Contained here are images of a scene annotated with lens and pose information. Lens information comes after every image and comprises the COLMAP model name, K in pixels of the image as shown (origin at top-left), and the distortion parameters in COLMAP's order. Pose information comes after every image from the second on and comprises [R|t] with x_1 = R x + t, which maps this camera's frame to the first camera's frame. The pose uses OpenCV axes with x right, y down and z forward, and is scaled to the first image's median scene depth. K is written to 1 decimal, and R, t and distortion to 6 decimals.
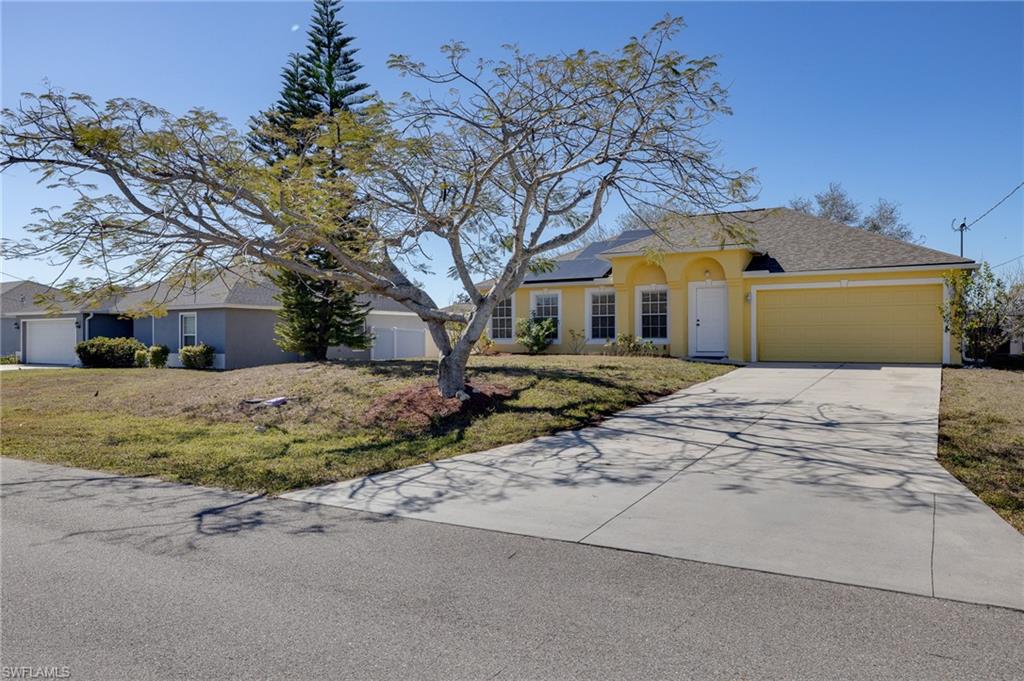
lens RADIAL K [[717.3, 0, 511.7], [0, 717.3, 341.3], [0, 0, 1]] dist [-0.002921, -0.000048]
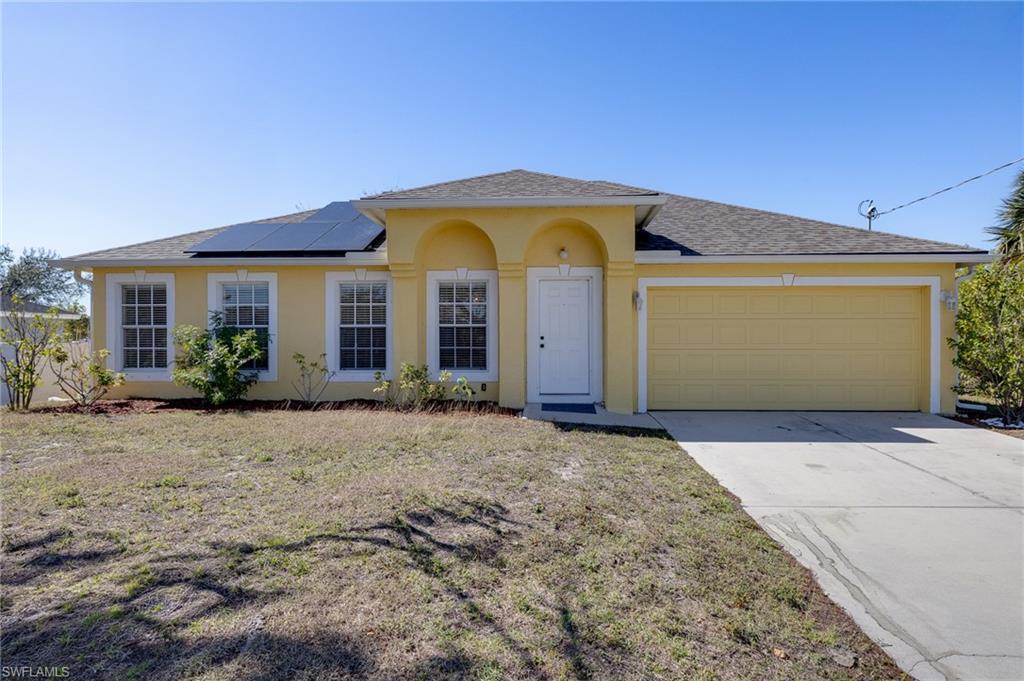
lens RADIAL K [[558.2, 0, 512.8], [0, 558.2, 340.9], [0, 0, 1]] dist [0.004380, 0.000398]
pose [[0.895575, 0.000734, 0.444911, 0.044731], [-0.002572, 0.999990, 0.003529, -0.026951], [-0.444904, -0.004305, 0.895568, 0.592183]]
